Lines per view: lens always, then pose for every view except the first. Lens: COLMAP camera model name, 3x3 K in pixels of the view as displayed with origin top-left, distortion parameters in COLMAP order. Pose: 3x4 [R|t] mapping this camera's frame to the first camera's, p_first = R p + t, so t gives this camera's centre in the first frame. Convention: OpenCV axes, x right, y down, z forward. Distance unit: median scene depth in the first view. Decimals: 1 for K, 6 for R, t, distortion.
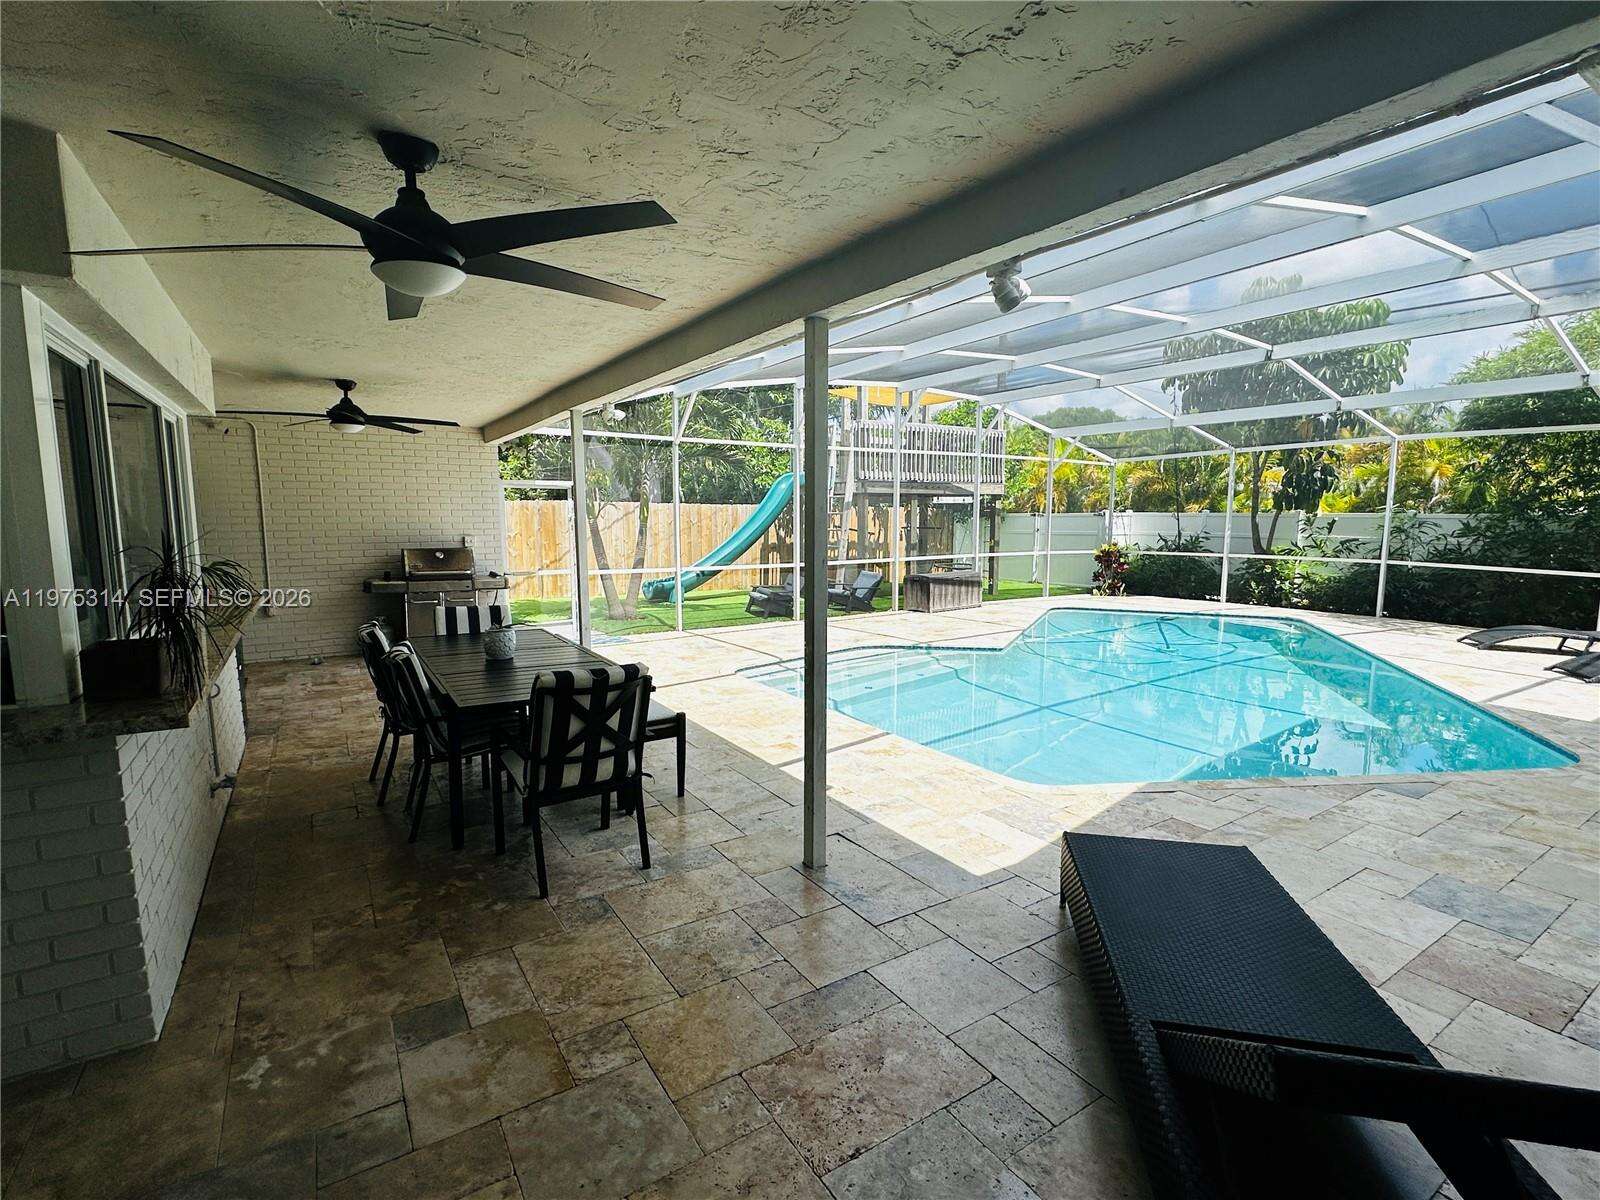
lens RADIAL K [[760.8, 0, 803.2], [0, 760.8, 603.1], [0, 0, 1]] dist [-0.003684, 0.001557]
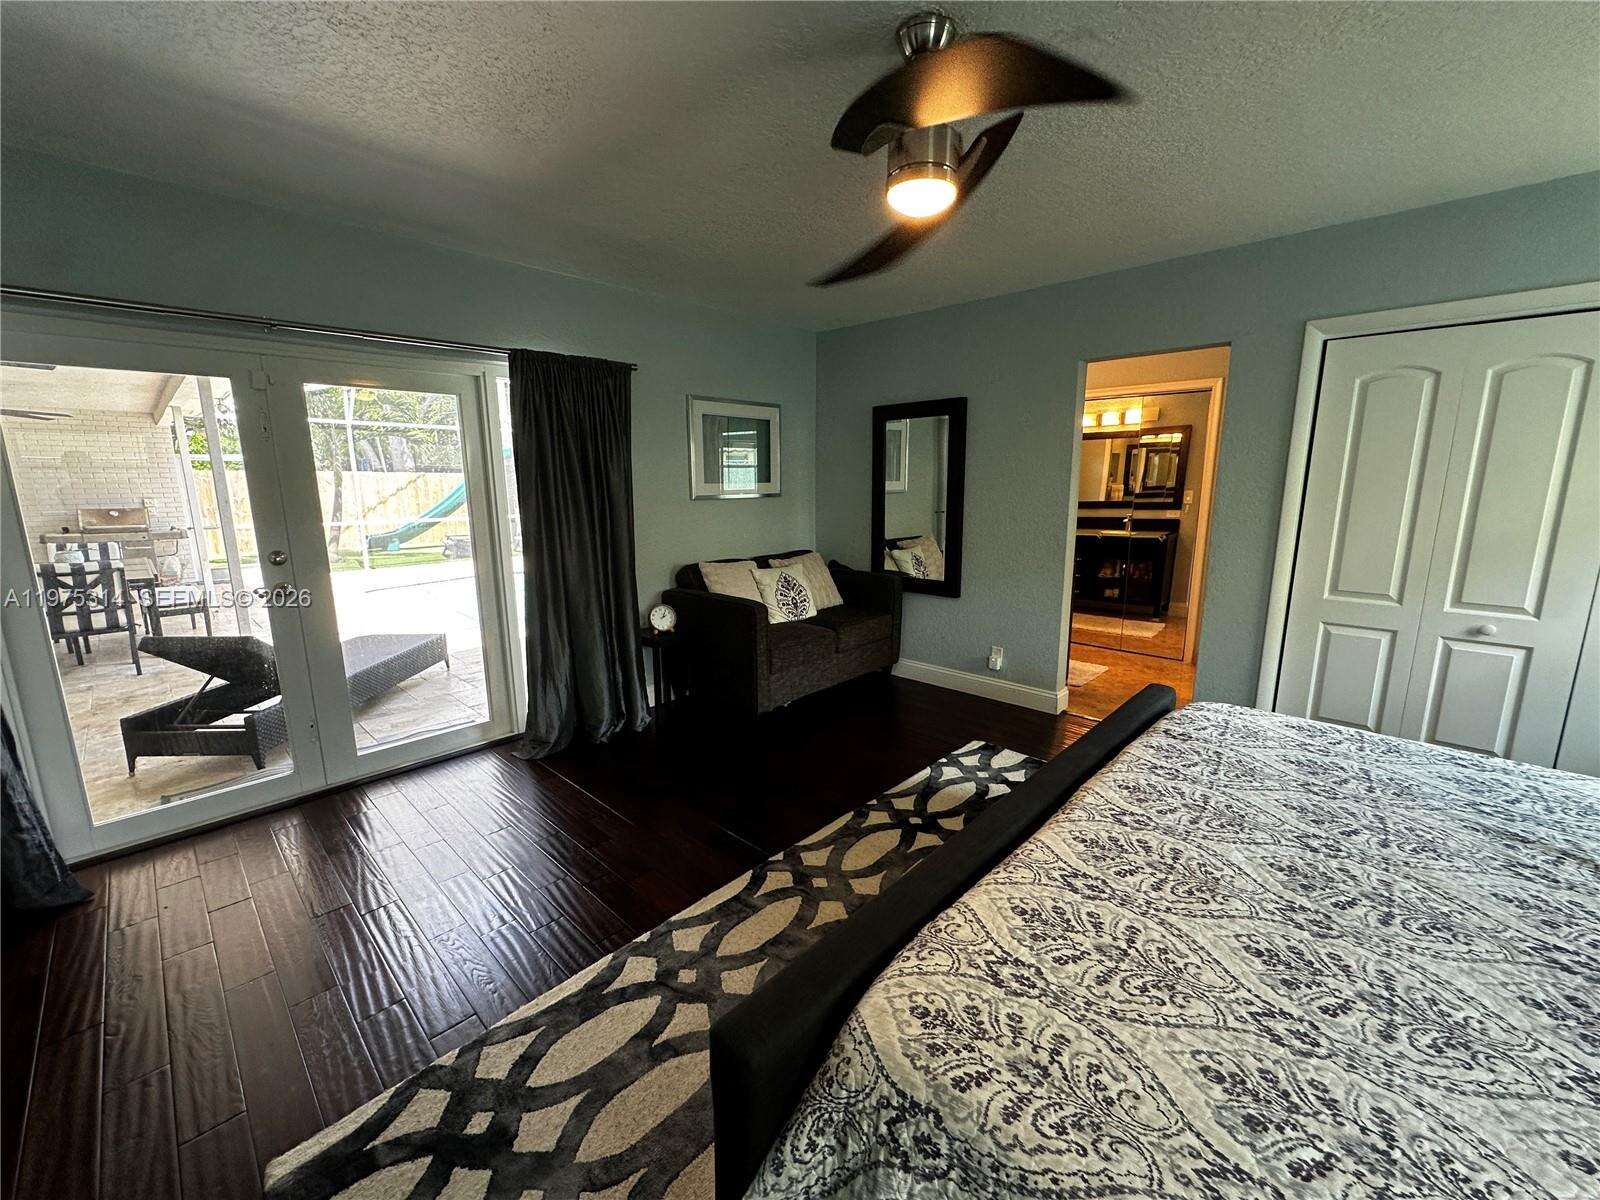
lens RADIAL K [[641.7, 0, 799.6], [0, 641.7, 595.2], [0, 0, 1]] dist [-0.004618, -0.000251]
pose [[0.970951, -0.060418, 0.231524, 0.372344], [0.044502, 0.996312, 0.073365, 0.044754], [-0.235103, -0.060931, 0.970059, -0.320766]]
